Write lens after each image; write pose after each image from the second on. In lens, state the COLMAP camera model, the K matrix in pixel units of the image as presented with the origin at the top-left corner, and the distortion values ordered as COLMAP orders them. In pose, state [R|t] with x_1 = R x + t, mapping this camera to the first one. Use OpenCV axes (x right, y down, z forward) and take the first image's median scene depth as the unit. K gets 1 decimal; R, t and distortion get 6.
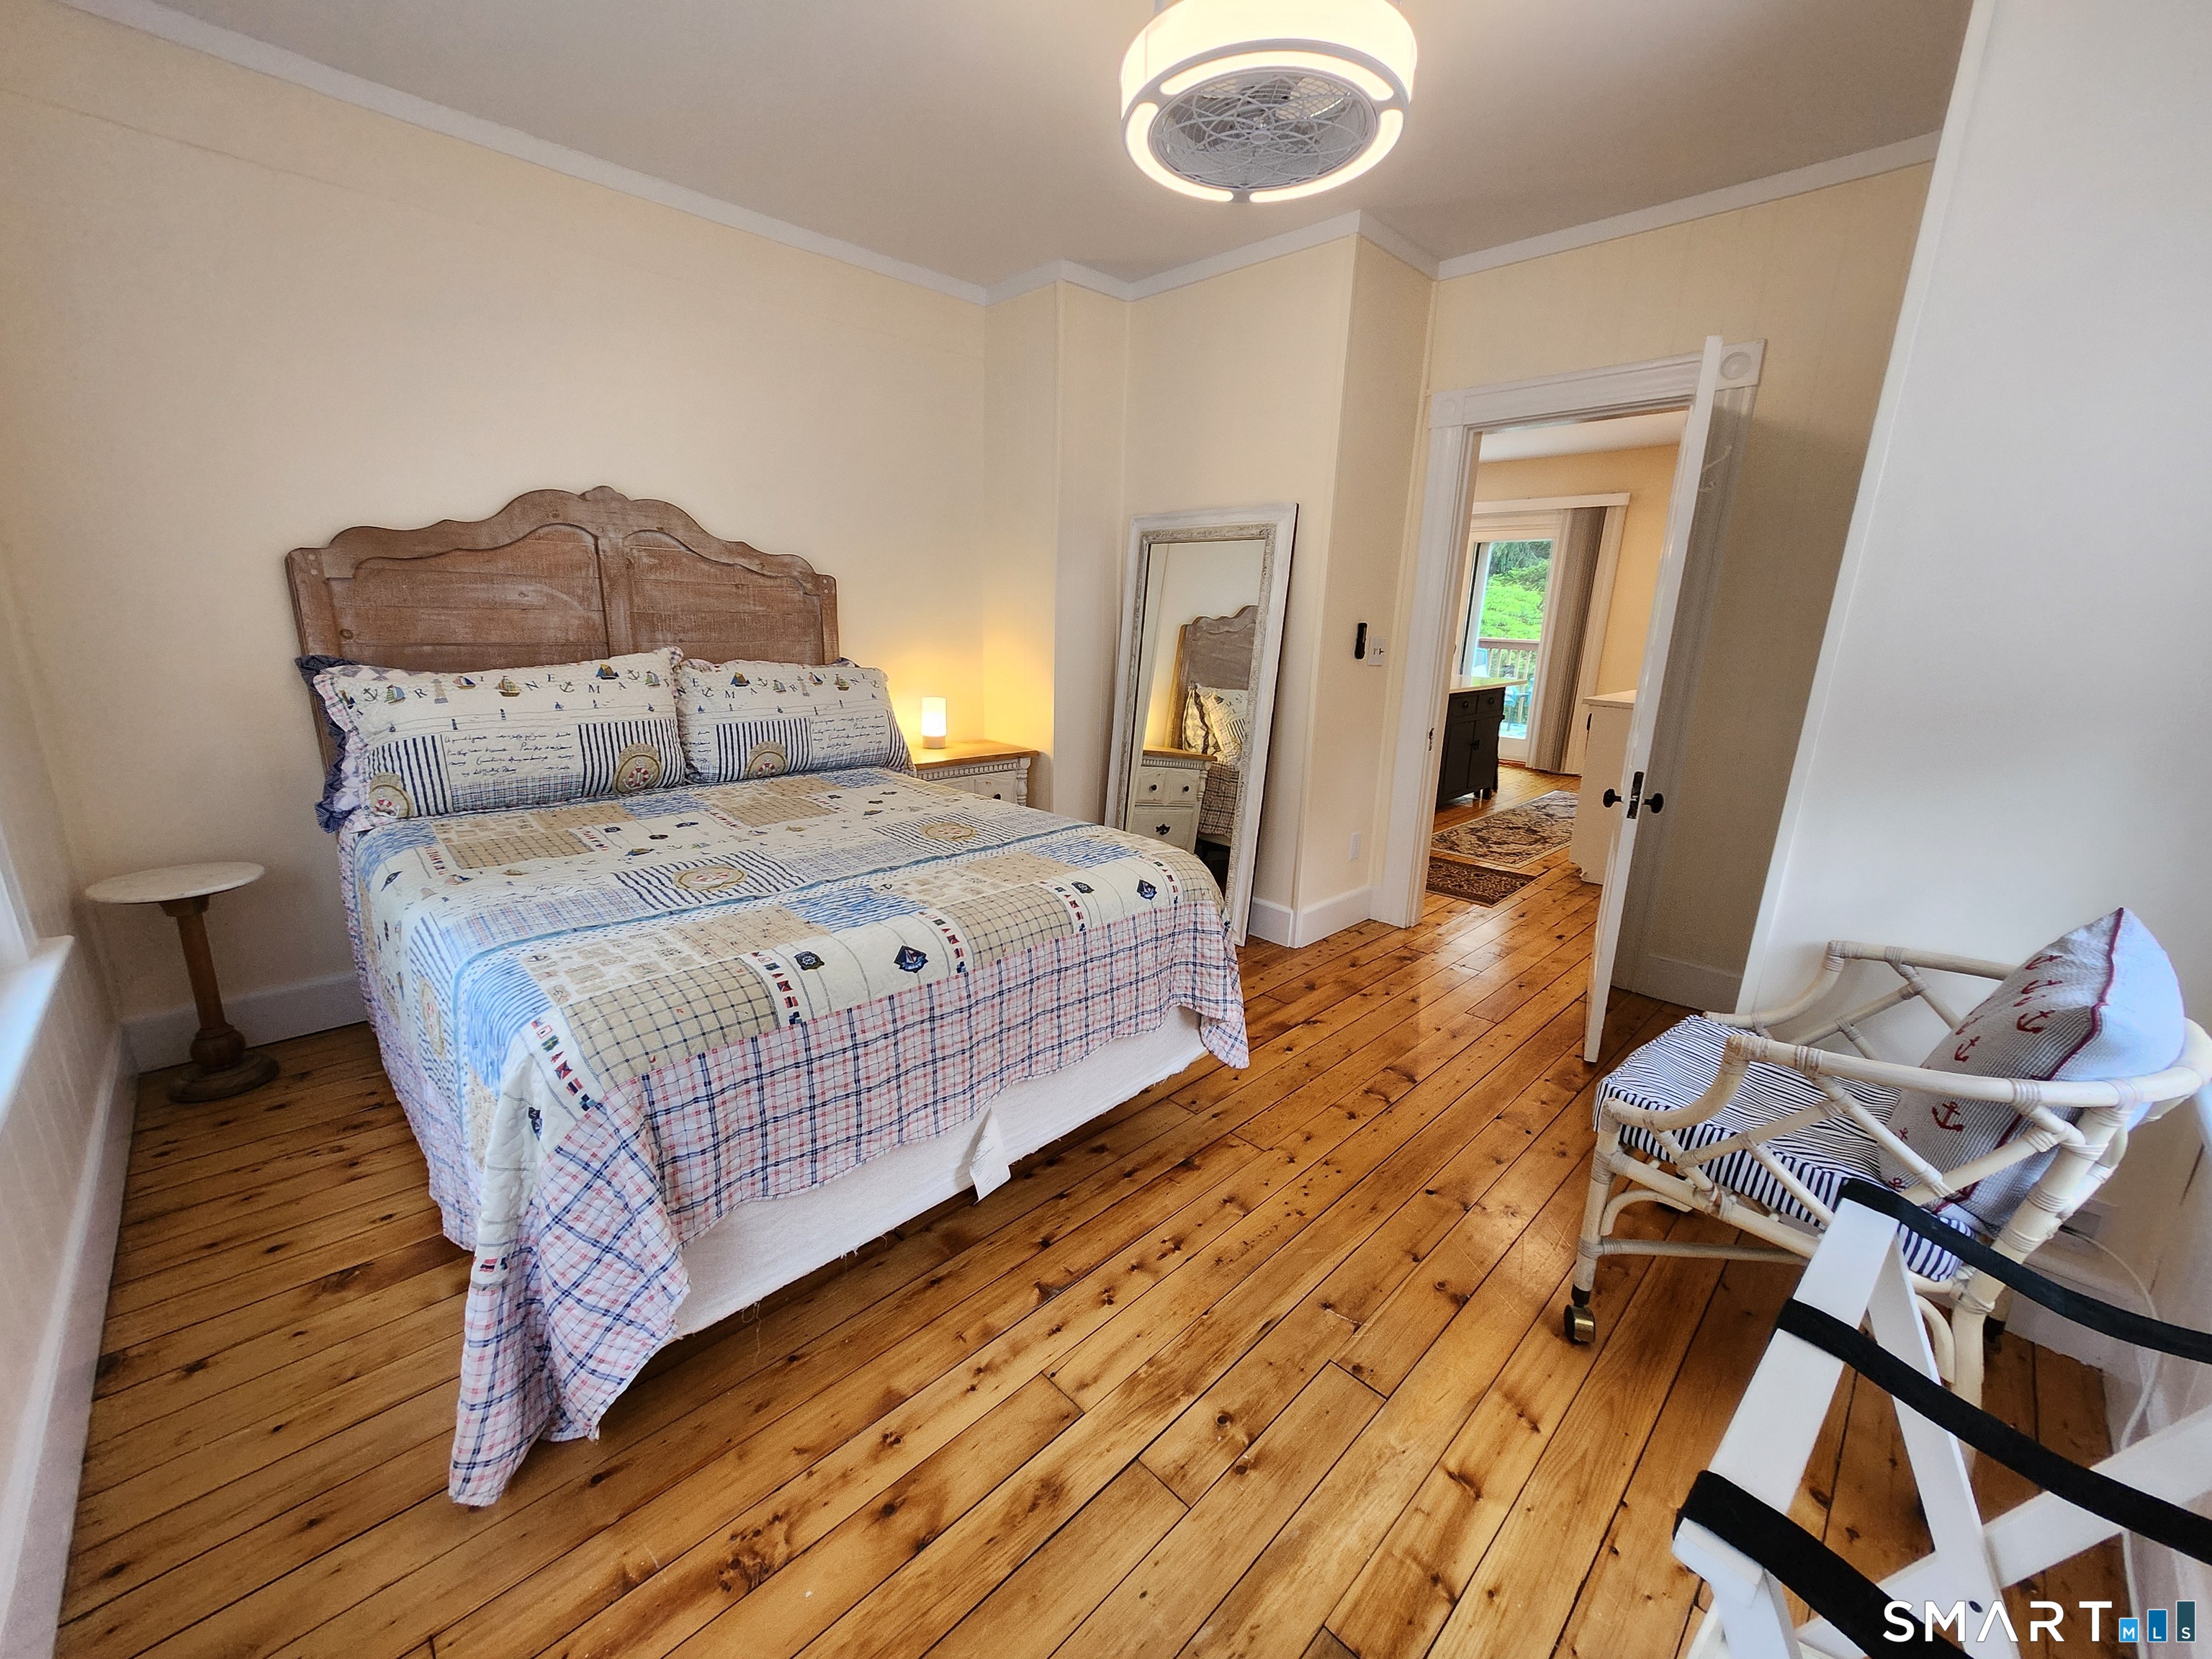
lens RADIAL K [[870.4, 0, 1106.0], [0, 870.4, 829.5], [0, 0, 1]] dist [0.001577, 0.000219]
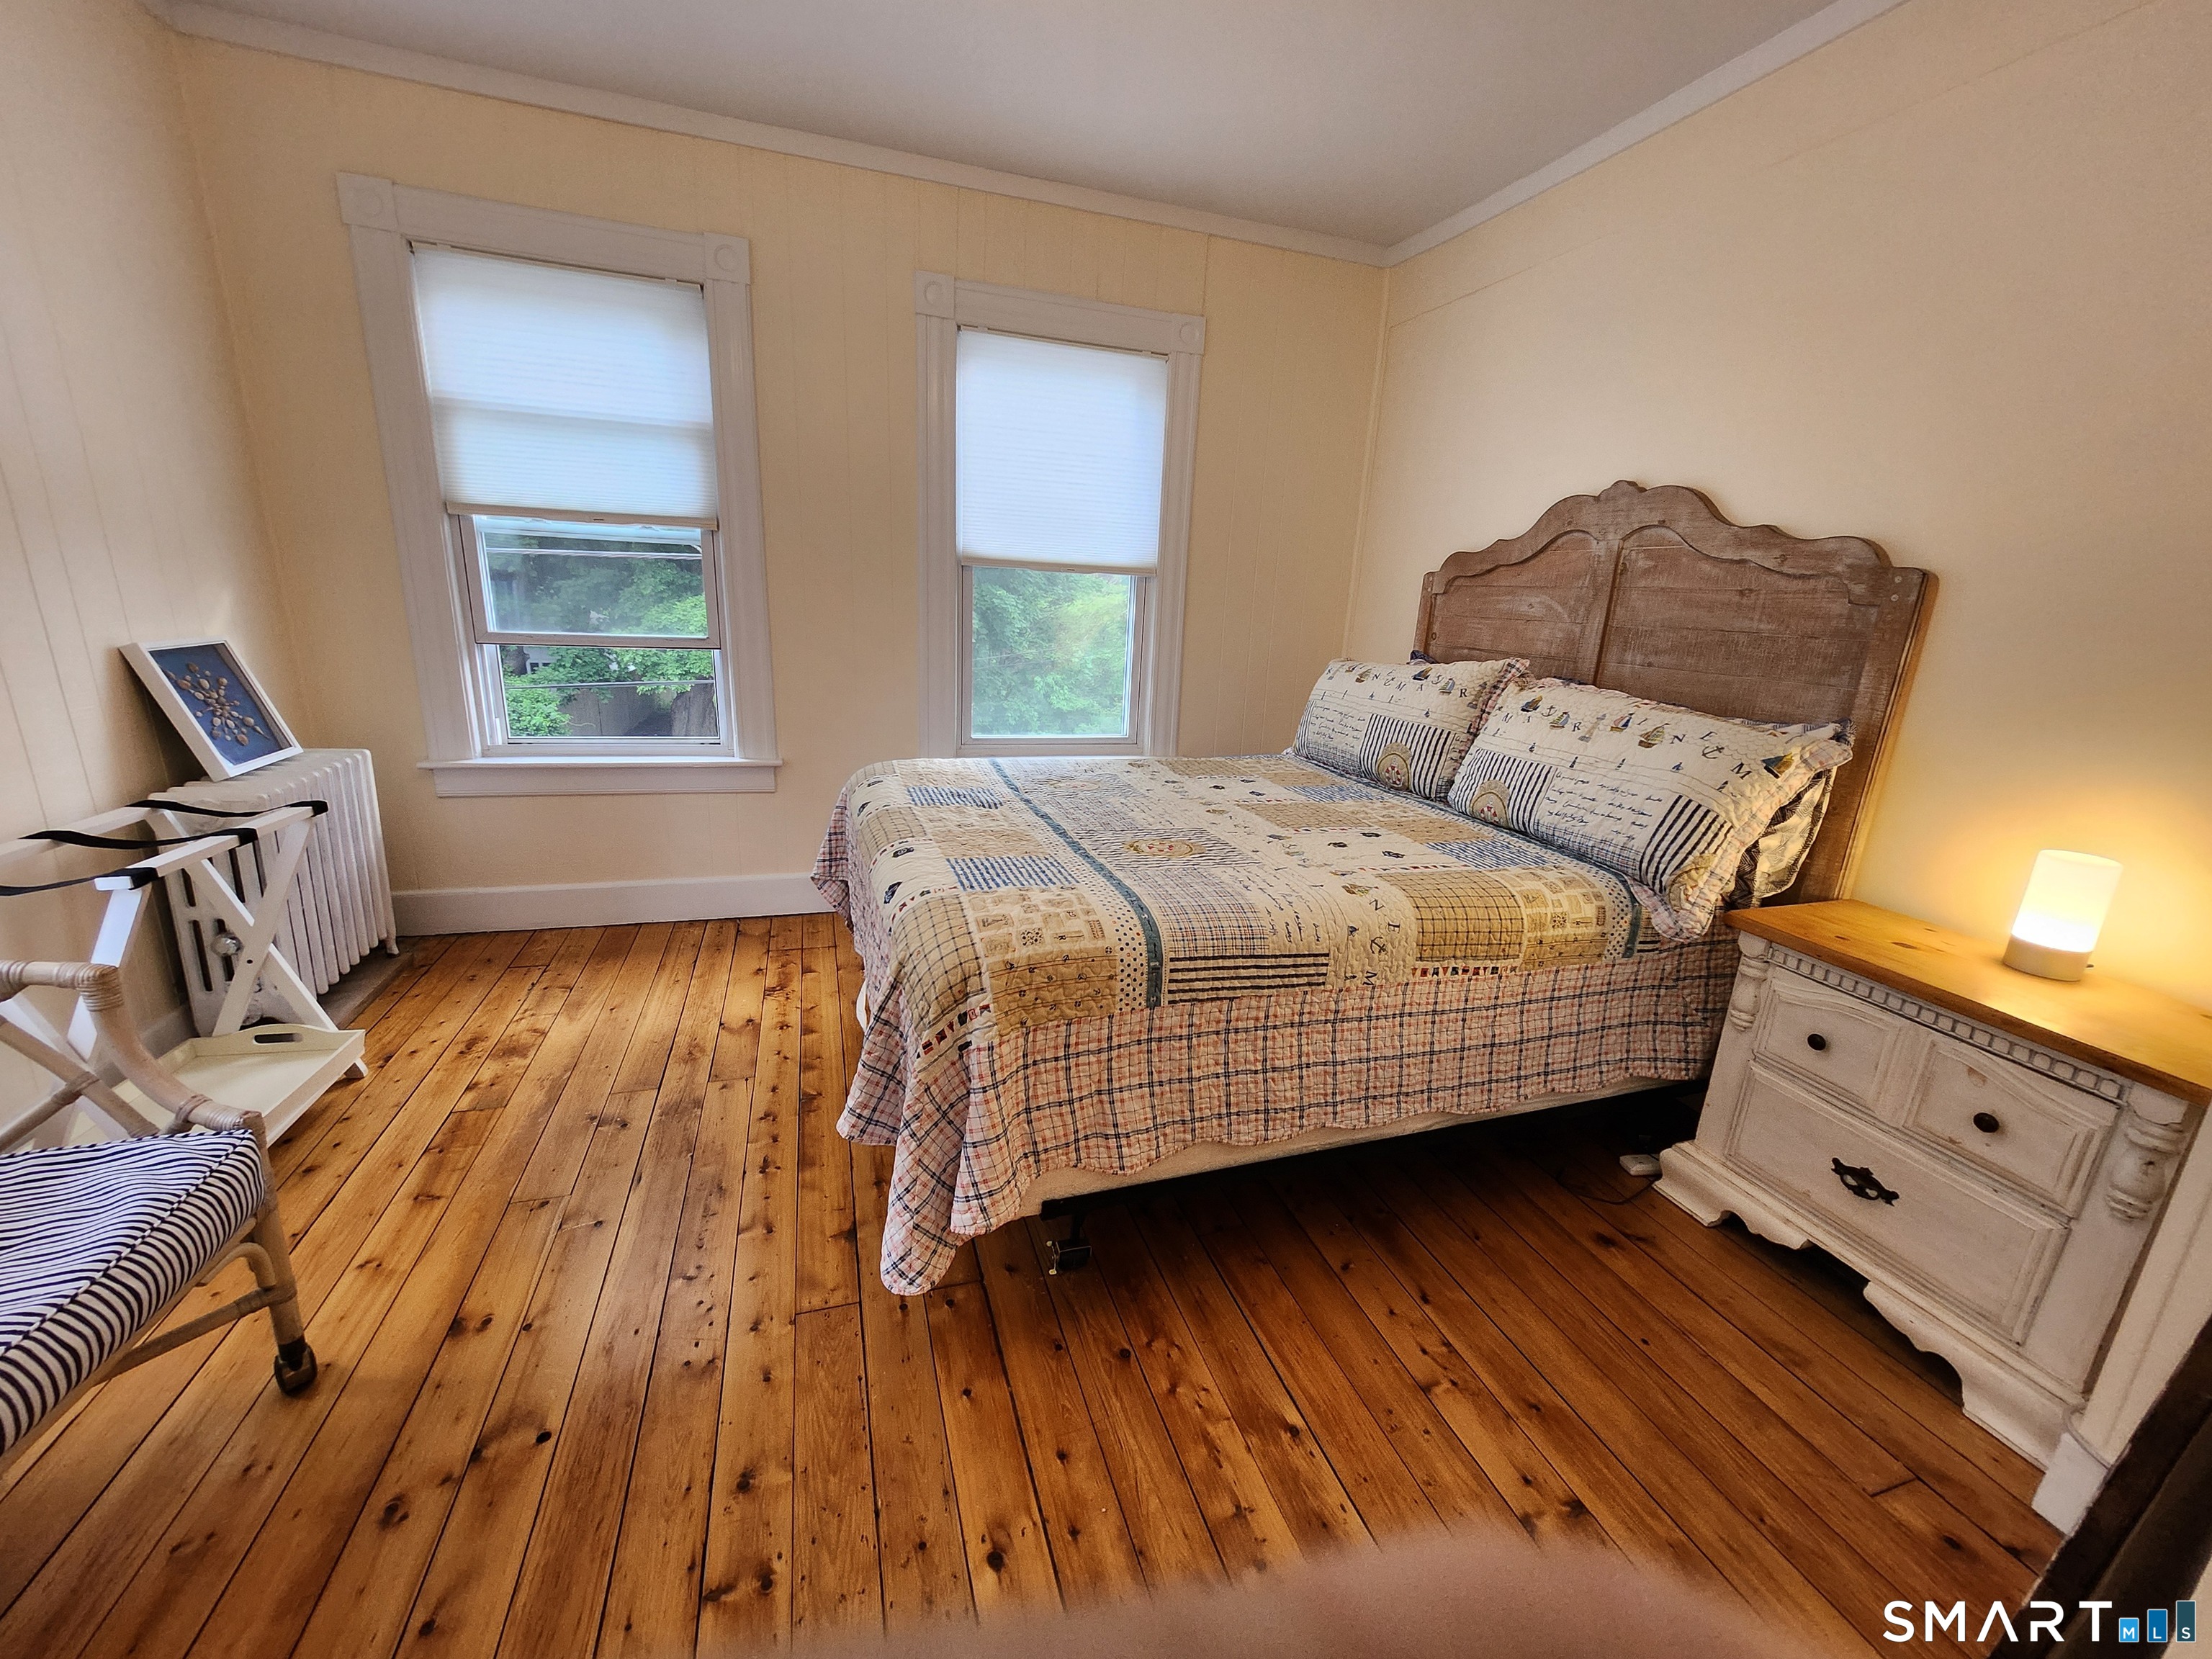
lens RADIAL K [[870.4, 0, 1106.0], [0, 870.4, 829.5], [0, 0, 1]] dist [0.001577, 0.000219]
pose [[-0.444263, 0.187773, -0.875998, 0.486713], [-0.277176, 0.901008, 0.333704, -0.233870], [0.851941, 0.391057, -0.348238, 1.022908]]
